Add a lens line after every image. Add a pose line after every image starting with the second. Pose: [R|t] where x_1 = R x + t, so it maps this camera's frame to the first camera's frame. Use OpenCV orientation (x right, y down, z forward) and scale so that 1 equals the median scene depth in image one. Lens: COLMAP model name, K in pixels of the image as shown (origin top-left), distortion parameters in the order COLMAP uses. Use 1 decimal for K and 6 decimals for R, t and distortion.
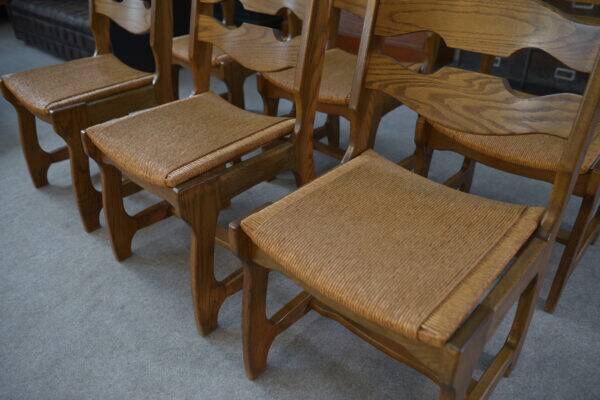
lens RADIAL K [[484.7, 0, 298.9], [0, 484.7, 205.2], [0, 0, 1]] dist [-0.014862, -0.001702]
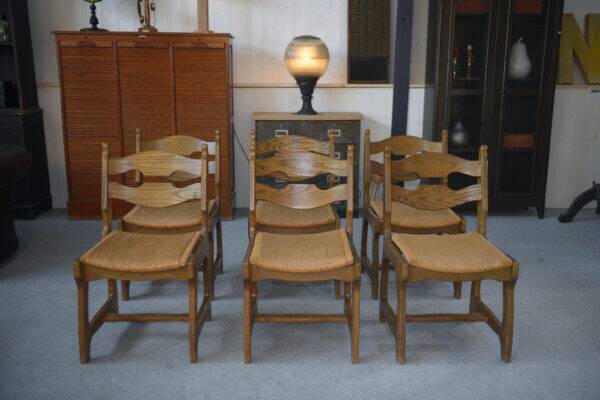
lens RADIAL K [[602.1, 0, 304.5], [0, 602.1, 198.7], [0, 0, 1]] dist [0.055036, 0.000000]
pose [[0.697285, -0.135271, 0.703915, -1.644394], [0.364814, 0.912300, -0.186061, 0.081539], [-0.617013, 0.386536, 0.685482, -0.471436]]
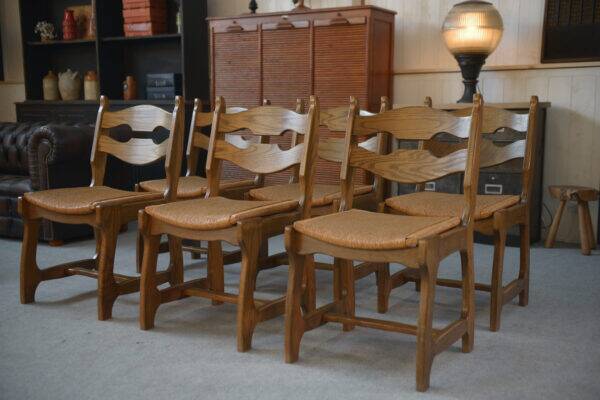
lens RADIAL K [[771.1, 0, 300.3], [0, 771.1, 199.6], [0, 0, 1]] dist [0.105040, 0.000000]
pose [[0.980733, -0.003445, 0.195320, -0.444779], [0.087246, 0.902312, -0.422162, 0.781902], [-0.174785, 0.431070, 0.885228, -1.011263]]
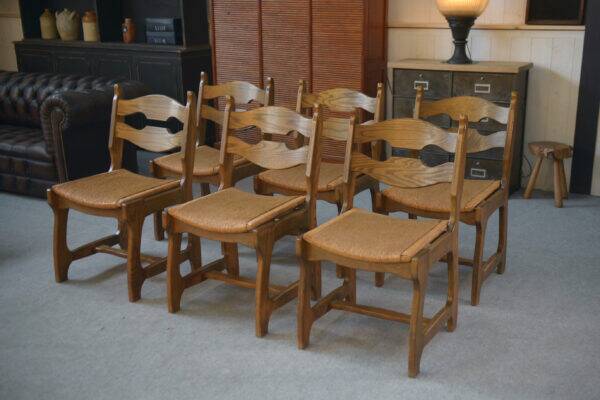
lens RADIAL K [[771.1, 0, 332.5], [0, 771.1, 196.6], [0, 0, 1]] dist [0.105040, 0.000000]
pose [[0.969177, -0.052164, 0.240780, -0.532298], [0.119501, 0.954195, -0.274285, 0.535725], [-0.215443, 0.294604, 0.931017, -1.392702]]
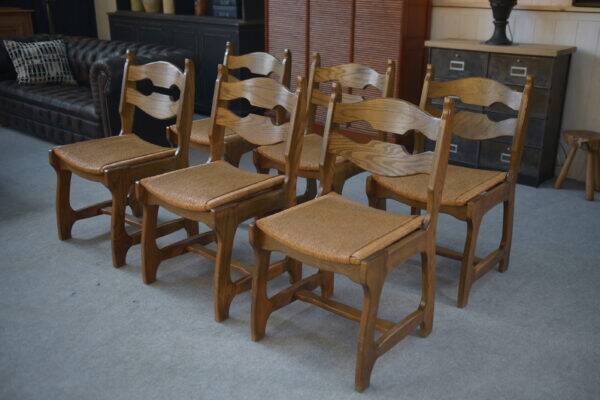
lens RADIAL K [[644.9, 0, 323.2], [0, 644.9, 196.7], [0, 0, 1]] dist [0.033511, 0.000000]
pose [[0.996782, 0.009948, 0.079536, -0.047492], [0.008461, 0.973669, -0.227811, 0.345656], [-0.079708, 0.227751, 0.970451, -0.940473]]
